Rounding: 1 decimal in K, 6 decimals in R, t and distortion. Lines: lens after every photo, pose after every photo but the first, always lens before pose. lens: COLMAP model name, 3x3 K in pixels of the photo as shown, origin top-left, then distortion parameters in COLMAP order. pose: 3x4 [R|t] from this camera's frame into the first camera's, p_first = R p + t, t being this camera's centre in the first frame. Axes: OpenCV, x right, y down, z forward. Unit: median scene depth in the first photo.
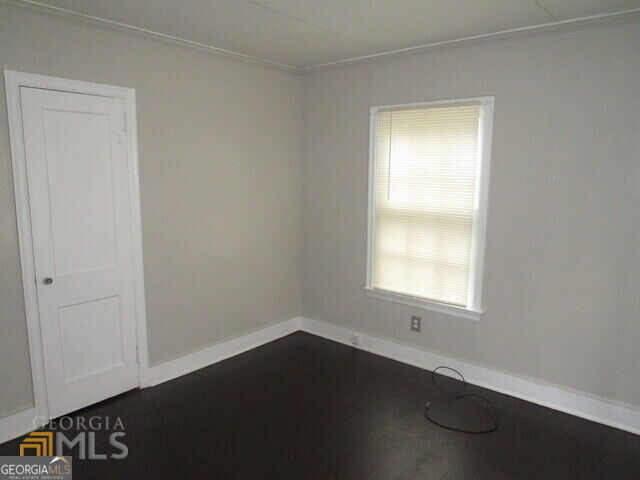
lens RADIAL K [[452.6, 0, 320.0], [0, 452.6, 240.0], [0, 0, 1]] dist [-0.039422, 0.020829]
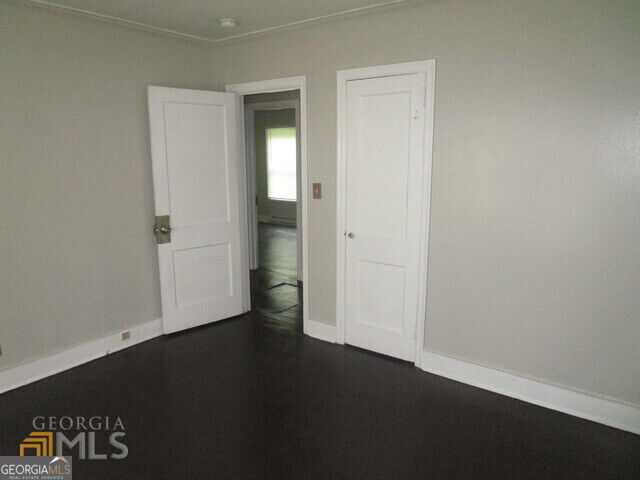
lens RADIAL K [[452.6, 0, 320.0], [0, 452.6, 240.0], [0, 0, 1]] dist [-0.039422, 0.020829]
pose [[0.056779, 0.183727, -0.981336, 0.575188], [-0.148399, 0.973556, 0.173684, -0.093865], [0.987296, 0.135768, 0.082543, 0.734787]]
